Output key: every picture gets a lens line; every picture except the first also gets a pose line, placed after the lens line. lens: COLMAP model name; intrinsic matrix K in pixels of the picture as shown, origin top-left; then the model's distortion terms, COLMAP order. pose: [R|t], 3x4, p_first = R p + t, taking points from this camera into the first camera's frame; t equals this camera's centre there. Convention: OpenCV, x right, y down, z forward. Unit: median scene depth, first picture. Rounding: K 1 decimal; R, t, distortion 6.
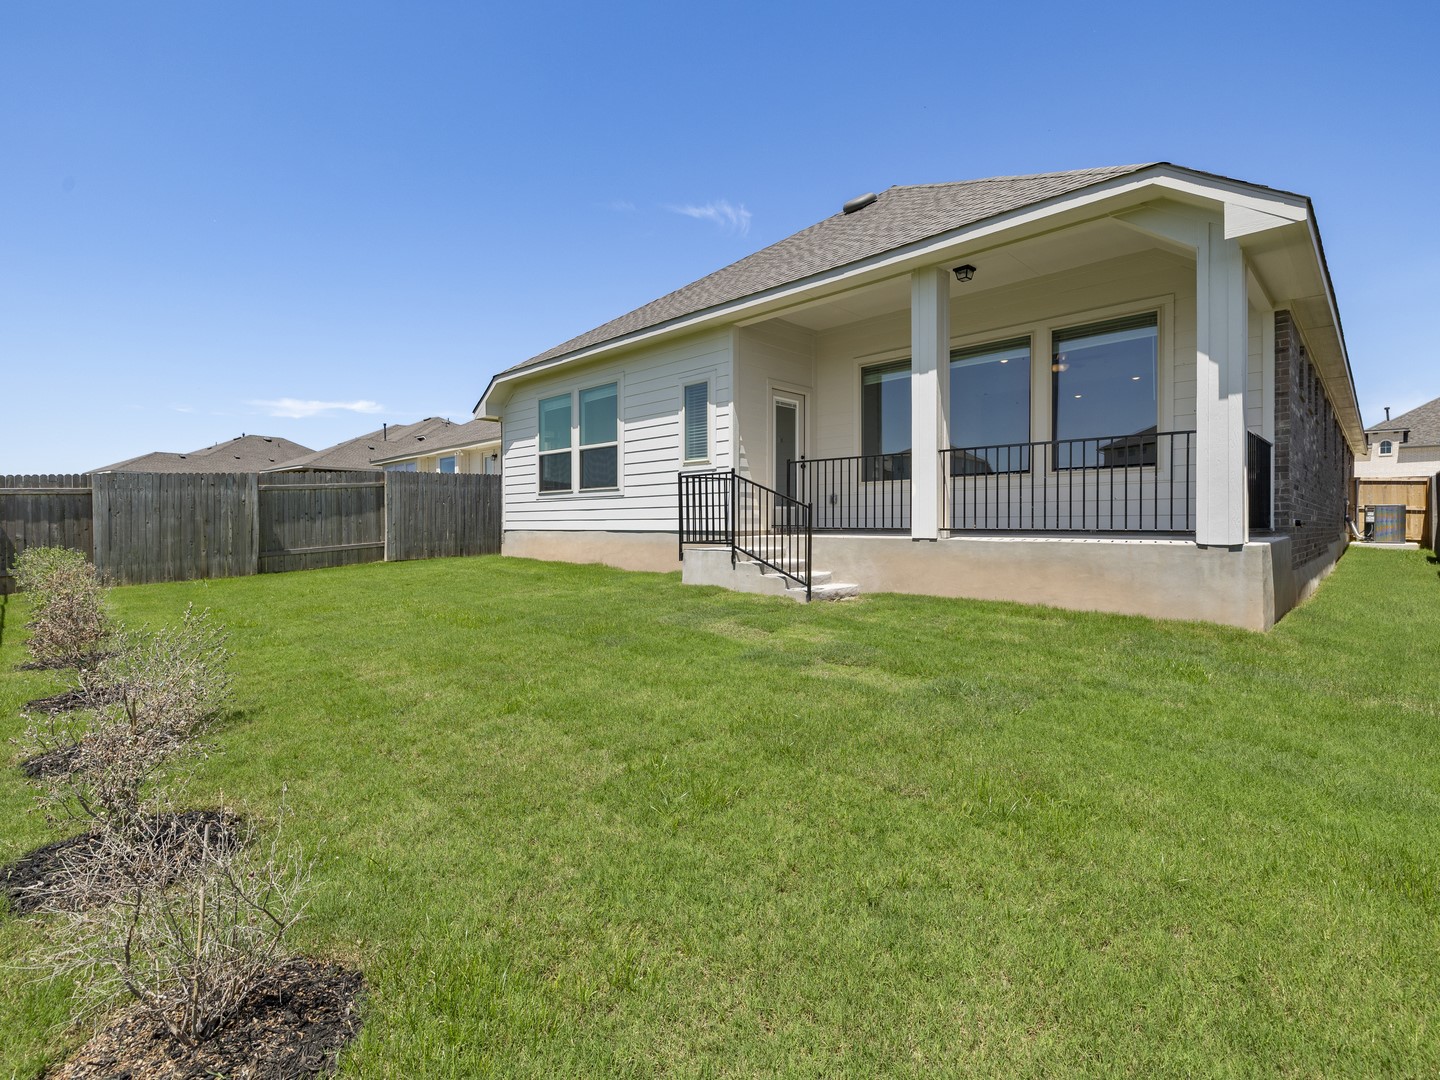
lens RADIAL K [[679.9, 0, 718.9], [0, 679.9, 529.7], [0, 0, 1]] dist [0.001215, 0.000588]
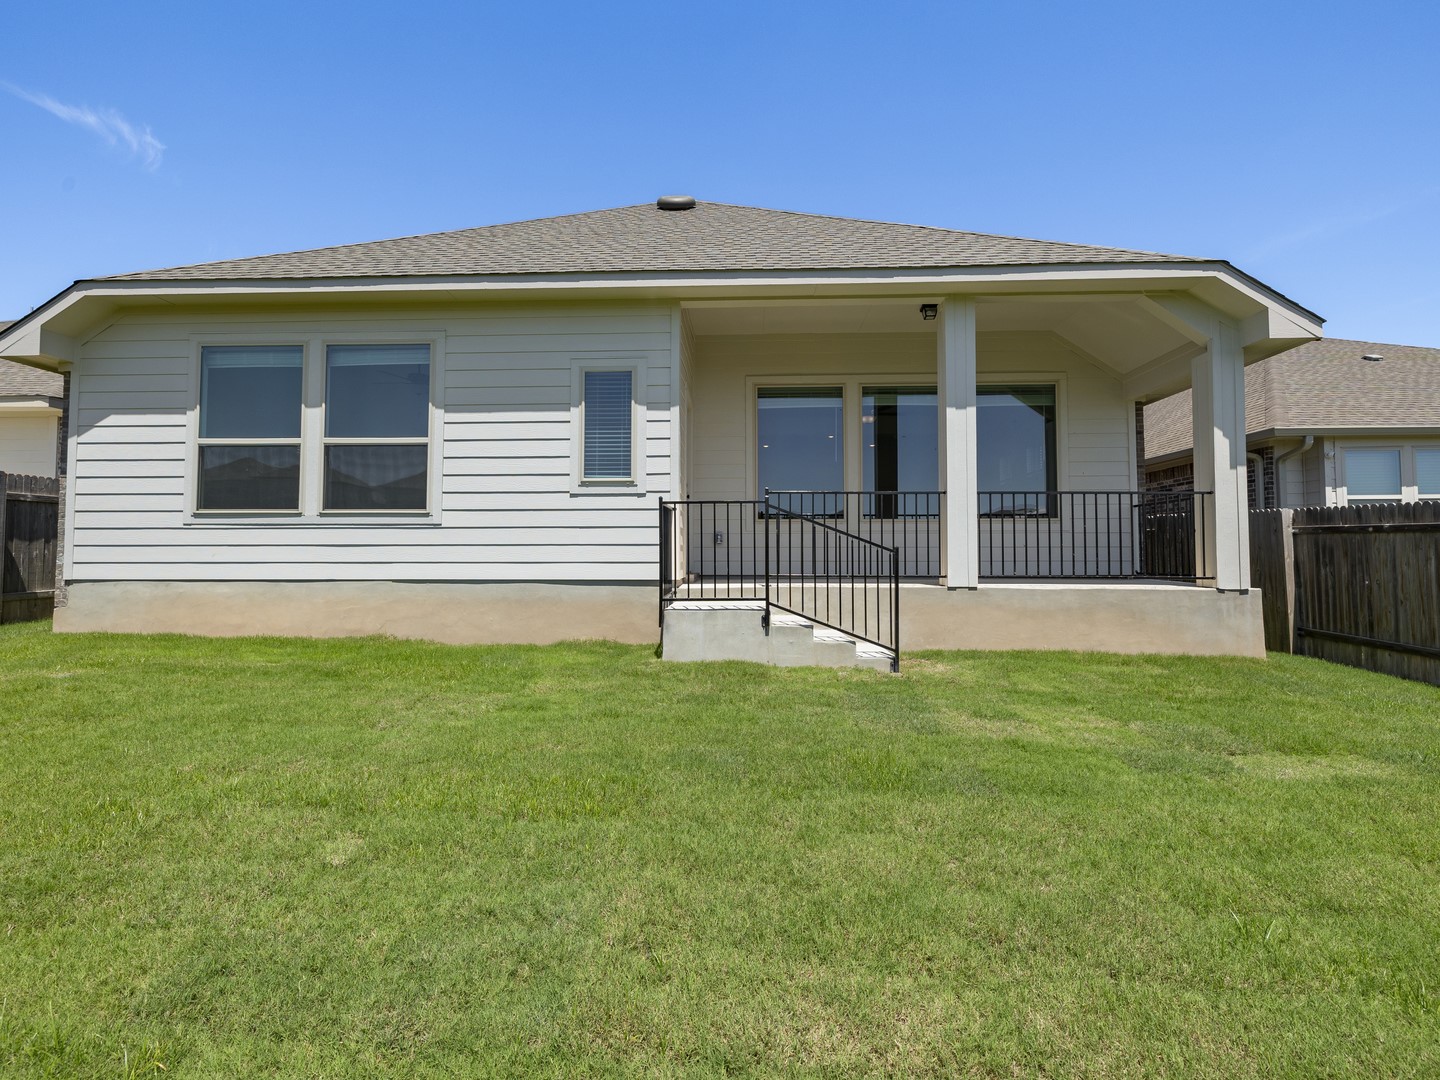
lens RADIAL K [[698.8, 0, 735.4], [0, 698.8, 536.1], [0, 0, 1]] dist [0.001027, 0.000161]
pose [[0.742470, 0.033128, 0.669059, -0.434340], [0.003131, 0.998594, -0.052920, -0.005193], [-0.669872, 0.041386, 0.741323, 0.398477]]
